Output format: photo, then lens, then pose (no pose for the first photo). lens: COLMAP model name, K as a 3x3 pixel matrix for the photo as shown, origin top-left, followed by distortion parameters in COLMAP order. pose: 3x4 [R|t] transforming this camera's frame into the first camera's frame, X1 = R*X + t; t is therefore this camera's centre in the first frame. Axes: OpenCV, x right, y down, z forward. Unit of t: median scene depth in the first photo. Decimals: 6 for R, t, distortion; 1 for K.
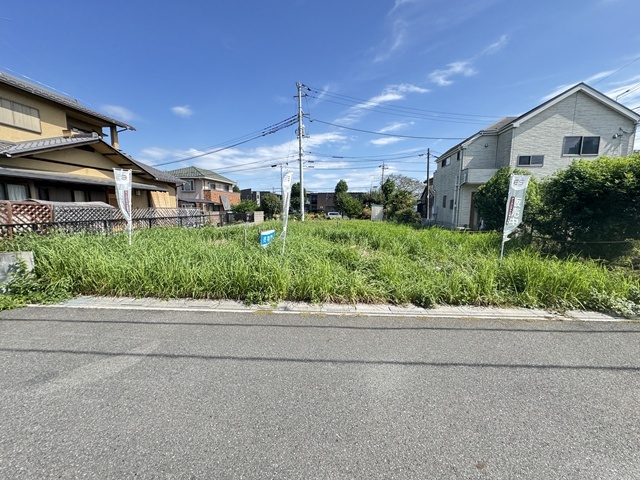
lens RADIAL K [[255.1, 0, 320.6], [0, 255.1, 240.8], [0, 0, 1]] dist [-0.002154, 0.000128]
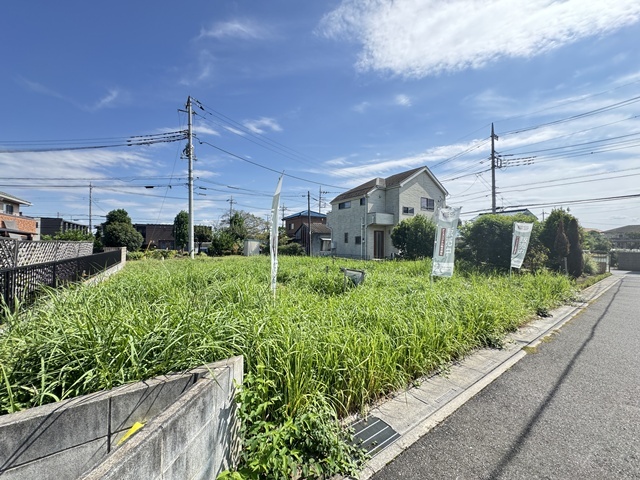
lens RADIAL K [[255.7, 0, 320.6], [0, 255.7, 241.0], [0, 0, 1]] dist [-0.002630, 0.000187]
pose [[0.779223, 0.008689, 0.626687, -0.515787], [0.076024, 0.991210, -0.108270, -0.030354], [-0.622119, 0.132010, 0.771713, 0.242548]]
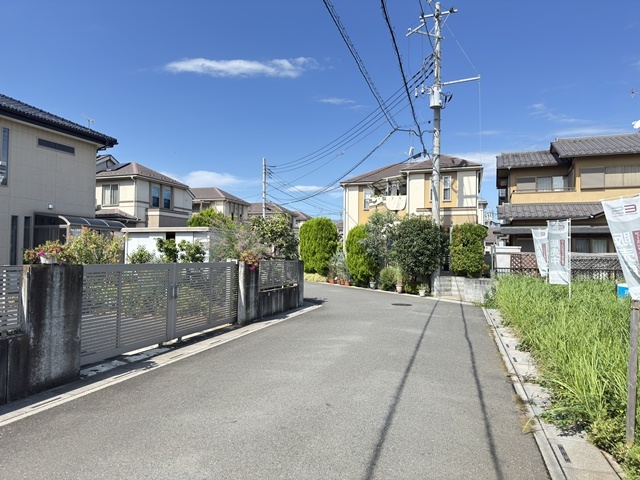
lens RADIAL K [[445.5, 0, 323.7], [0, 445.5, 242.4], [0, 0, 1]] dist [0.096619, -0.124728]
pose [[-0.253740, -0.044454, -0.966250, 0.876241], [-0.133506, 0.990992, -0.010533, -0.011543], [0.958015, 0.126328, -0.257390, 0.245155]]
